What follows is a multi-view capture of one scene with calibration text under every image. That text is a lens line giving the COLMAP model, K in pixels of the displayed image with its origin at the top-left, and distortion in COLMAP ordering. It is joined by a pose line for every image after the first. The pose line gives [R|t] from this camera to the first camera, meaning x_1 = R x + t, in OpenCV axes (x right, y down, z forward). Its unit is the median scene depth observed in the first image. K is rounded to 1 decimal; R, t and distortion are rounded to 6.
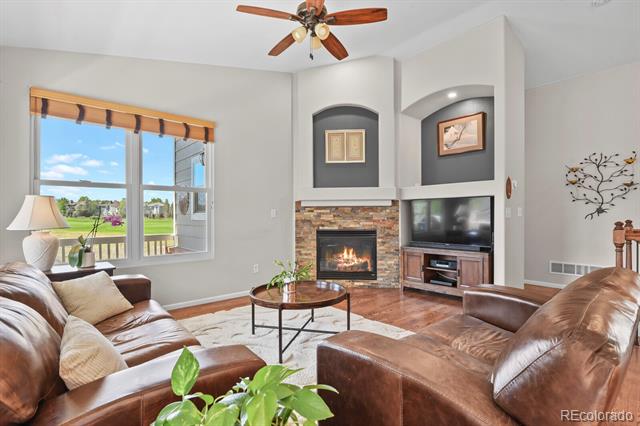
lens RADIAL K [[312.8, 0, 321.1], [0, 312.8, 215.8], [0, 0, 1]] dist [-0.012556, -0.001450]
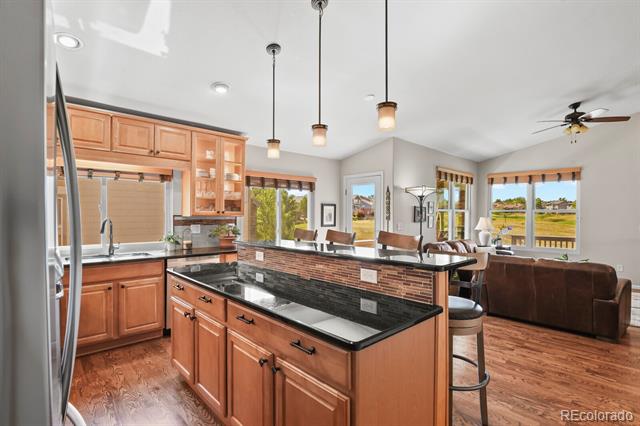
lens RADIAL K [[312.8, 0, 321.1], [0, 312.8, 215.8], [0, 0, 1]] dist [-0.012556, -0.001450]
pose [[0.038199, 0.007831, -0.999239, 0.981331], [-0.006407, 0.999951, 0.007591, -0.049482], [0.999250, 0.006112, 0.038247, -0.299464]]
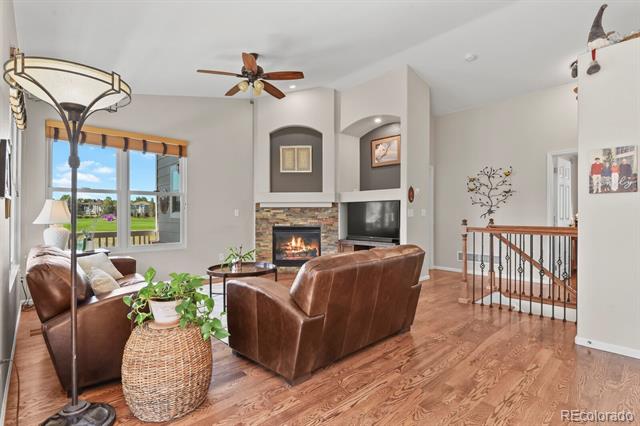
lens RADIAL K [[312.8, 0, 321.1], [0, 312.8, 215.8], [0, 0, 1]] dist [-0.012556, -0.001450]
pose [[0.999303, 0.003047, 0.037202, 0.133026], [-0.003086, 0.999995, 0.001006, 0.001344], [-0.037199, -0.001121, 0.999307, -0.246190]]
